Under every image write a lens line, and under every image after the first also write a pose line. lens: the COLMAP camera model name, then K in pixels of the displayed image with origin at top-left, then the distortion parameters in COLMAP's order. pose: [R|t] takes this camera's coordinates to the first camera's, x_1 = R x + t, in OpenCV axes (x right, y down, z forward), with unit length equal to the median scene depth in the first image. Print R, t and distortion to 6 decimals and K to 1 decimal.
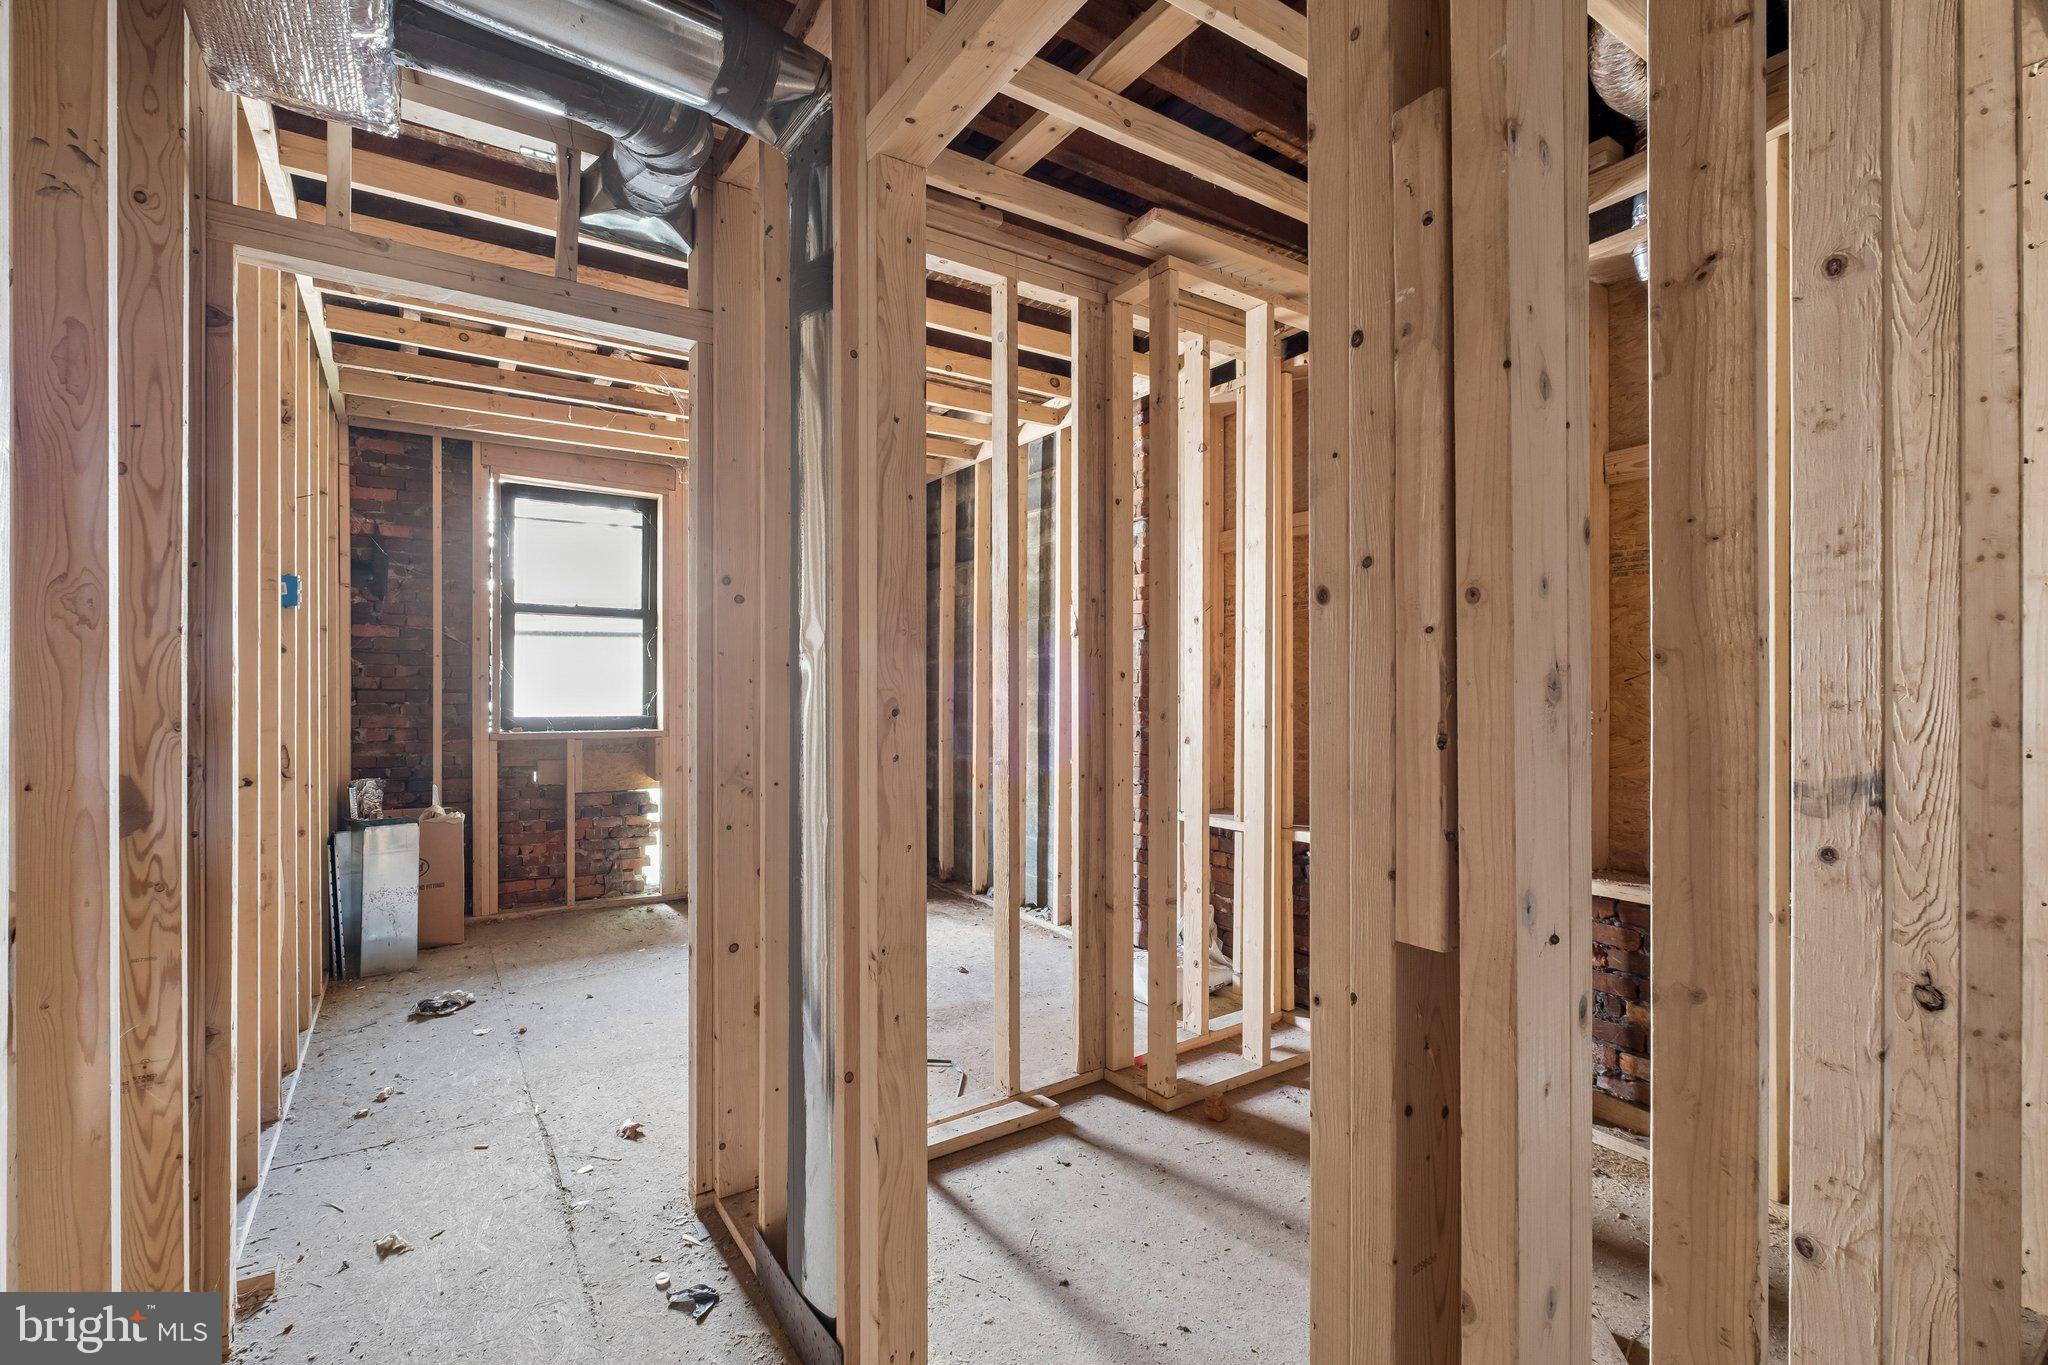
lens RADIAL K [[909.4, 0, 1018.6], [0, 909.4, 691.3], [0, 0, 1]] dist [-0.001253, 0.000517]
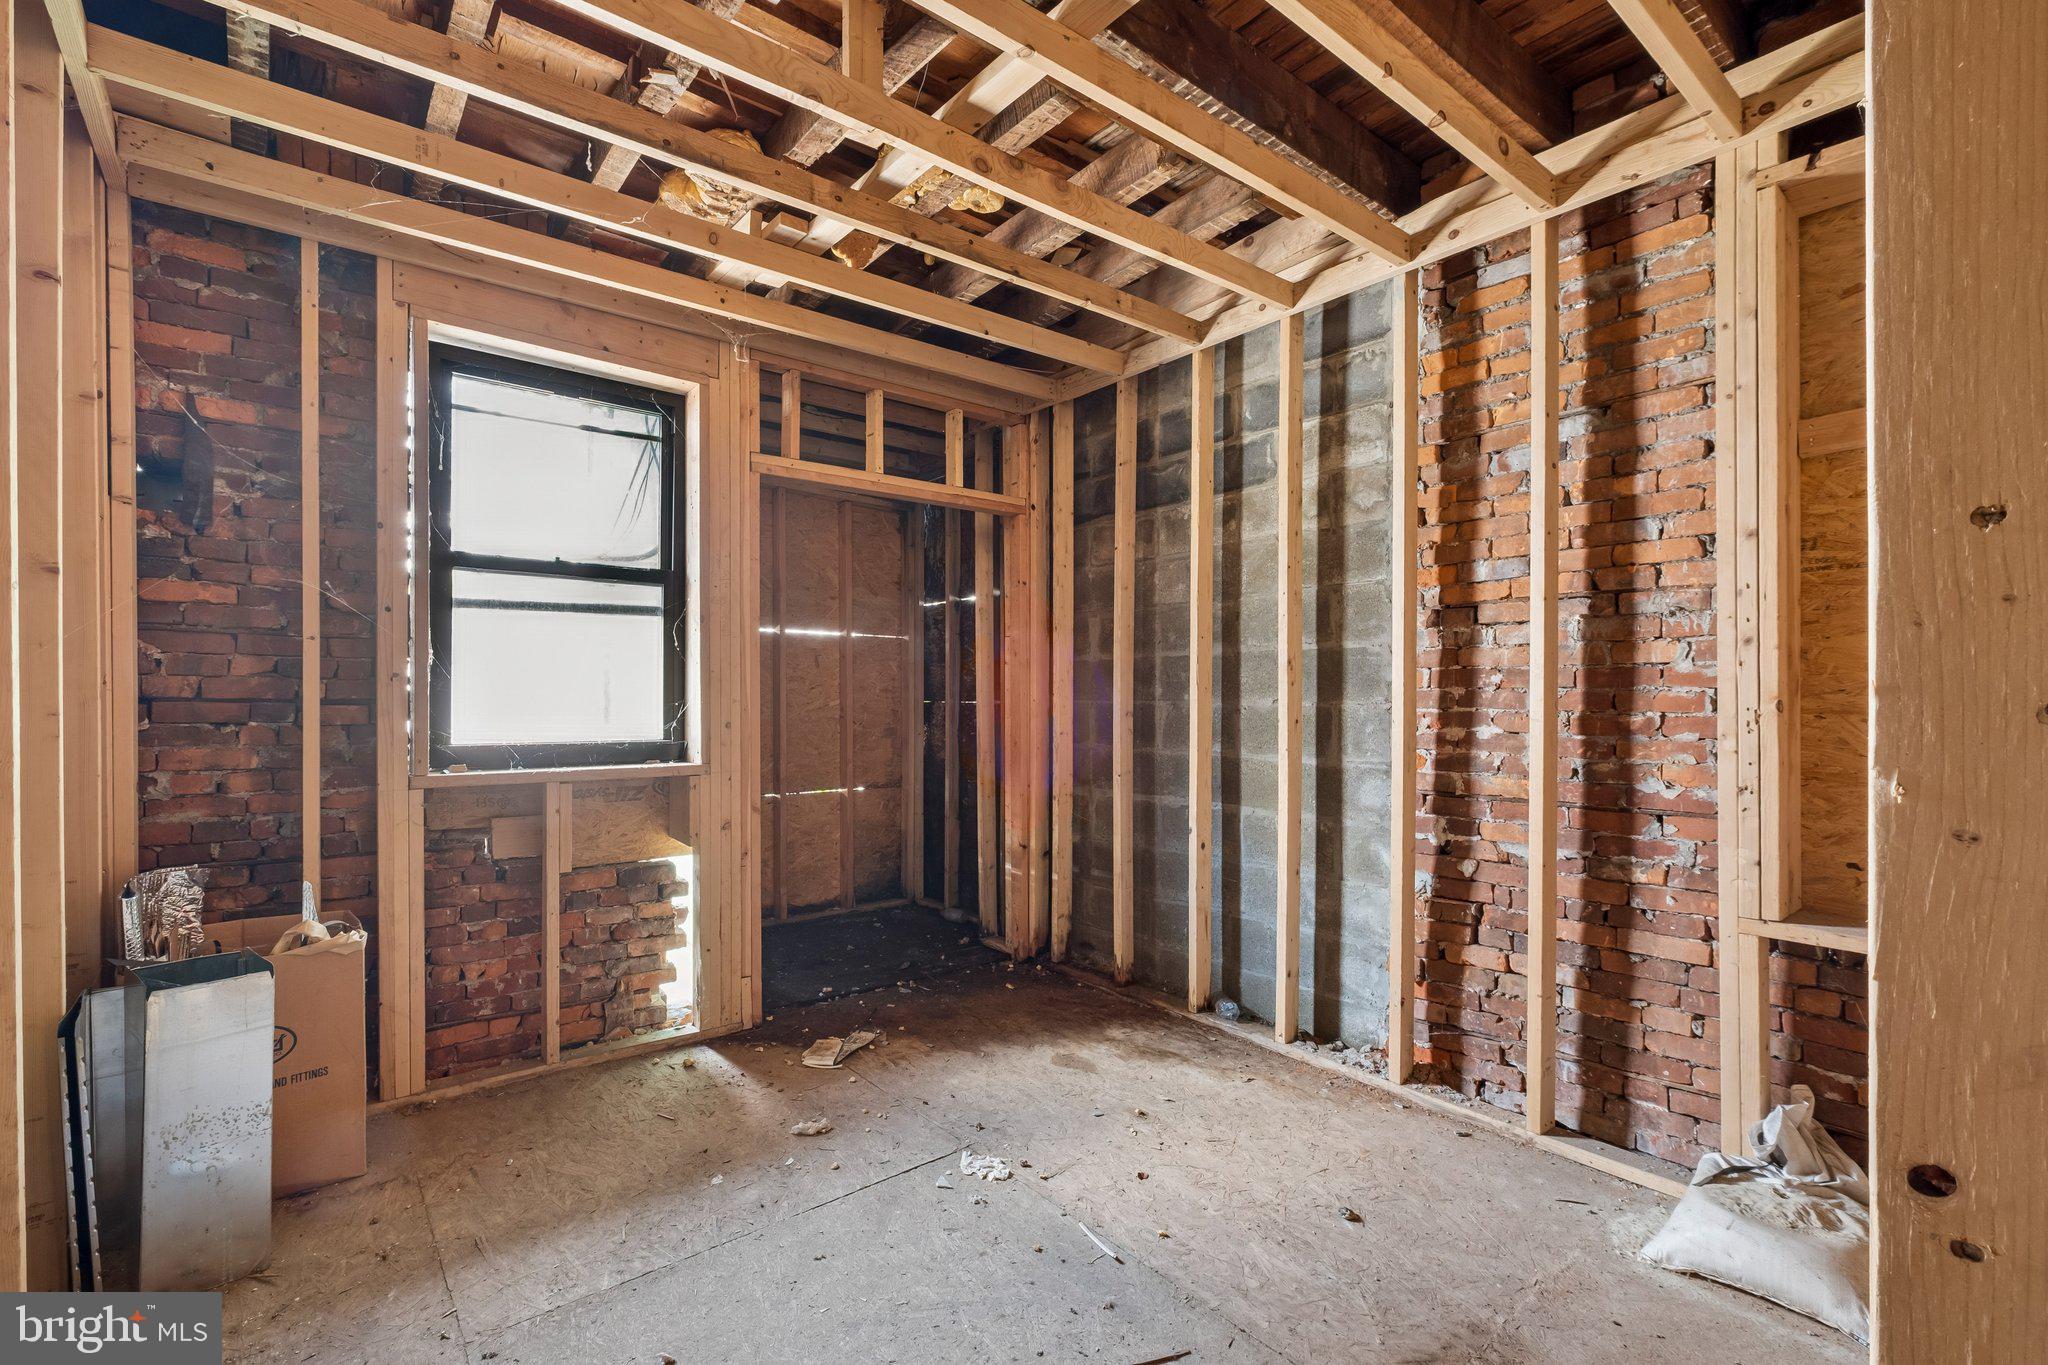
lens RADIAL K [[909.4, 0, 1022.4], [0, 909.4, 701.5], [0, 0, 1]] dist [-0.001253, 0.000517]
pose [[0.995202, -0.000772, 0.097838, -0.252797], [0.000528, 0.999997, 0.002520, -0.001605], [-0.097840, -0.002456, 0.995199, 0.391704]]
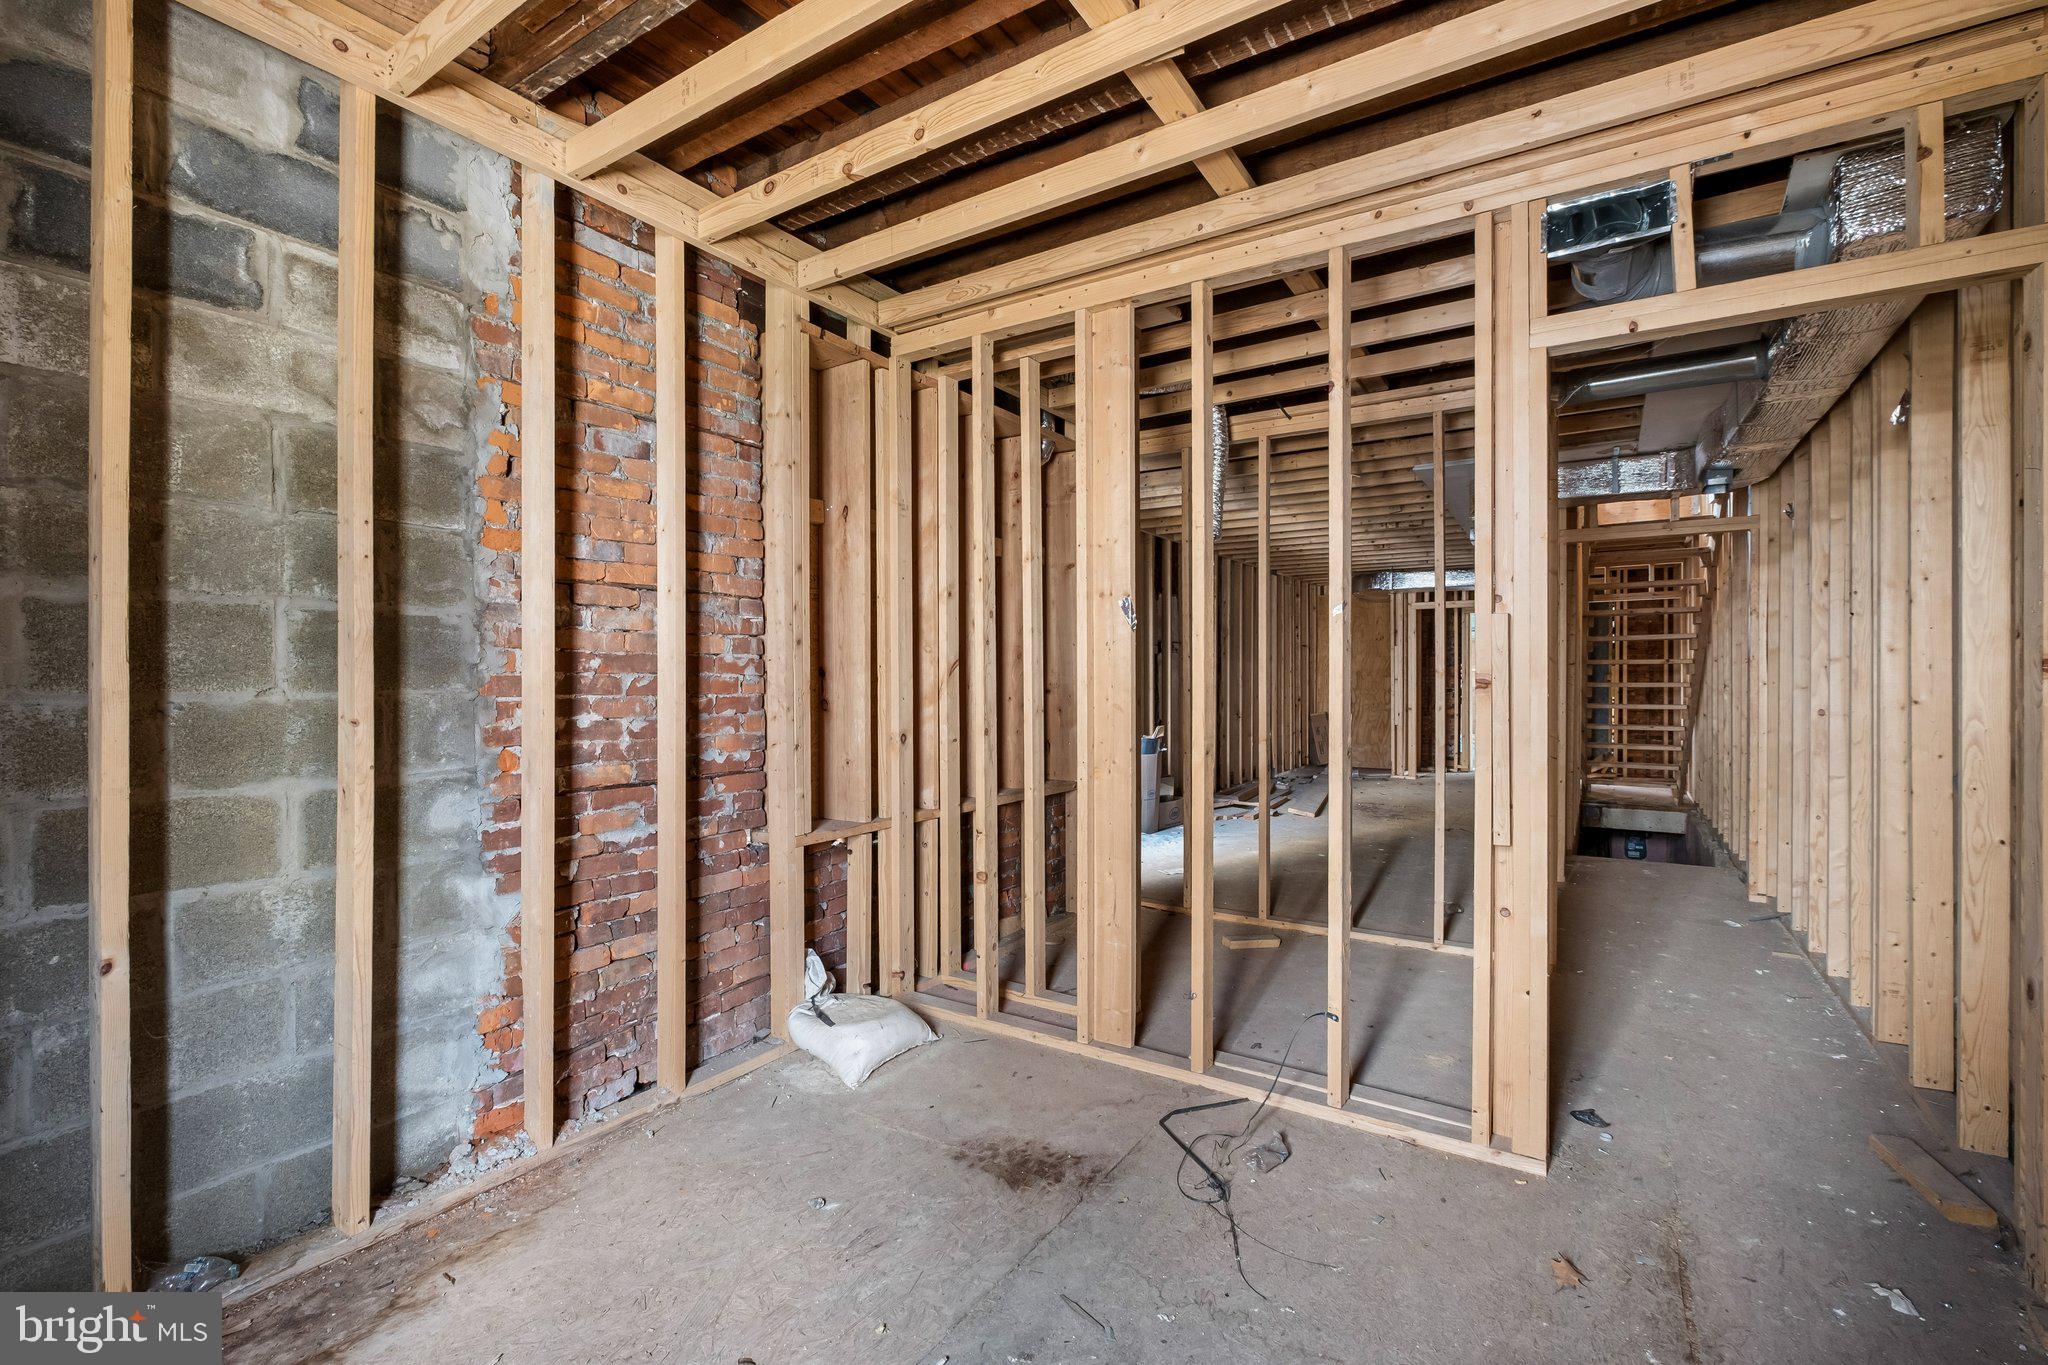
lens RADIAL K [[909.4, 0, 1017.1], [0, 909.4, 673.7], [0, 0, 1]] dist [-0.001253, 0.000517]
pose [[-0.395770, -0.002688, 0.918346, -0.490653], [0.000193, 0.999995, 0.003011, -0.009295], [-0.918350, 0.001369, -0.395768, 0.890406]]
